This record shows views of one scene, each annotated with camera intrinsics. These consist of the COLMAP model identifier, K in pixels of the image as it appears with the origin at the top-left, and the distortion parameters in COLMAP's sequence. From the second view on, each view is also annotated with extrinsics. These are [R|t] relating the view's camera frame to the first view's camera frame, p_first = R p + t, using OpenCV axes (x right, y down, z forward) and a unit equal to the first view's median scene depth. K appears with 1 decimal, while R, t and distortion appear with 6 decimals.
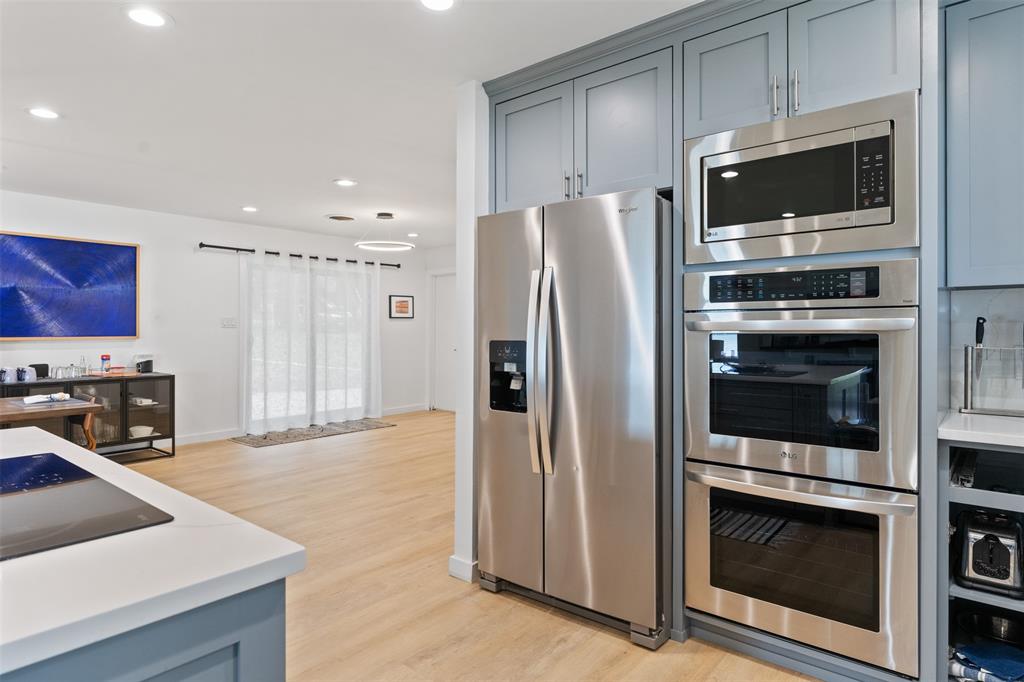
lens RADIAL K [[578.1, 0, 525.6], [0, 578.1, 333.2], [0, 0, 1]] dist [0.003565, 0.000659]
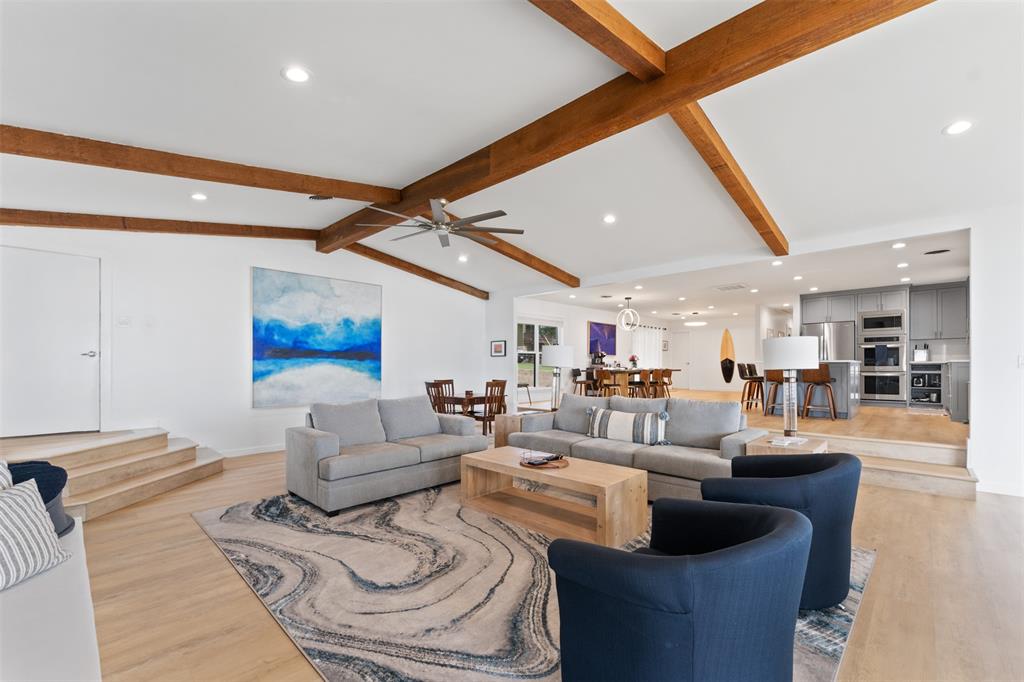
lens RADIAL K [[432.6, 0, 520.8], [0, 432.6, 365.6], [0, 0, 1]] dist [-0.001238, -0.001175]
pose [[0.997471, 0.001040, -0.071073, -1.053242], [-0.001590, 0.999969, -0.007683, 0.081812], [0.071063, 0.007777, 0.997442, -1.324497]]
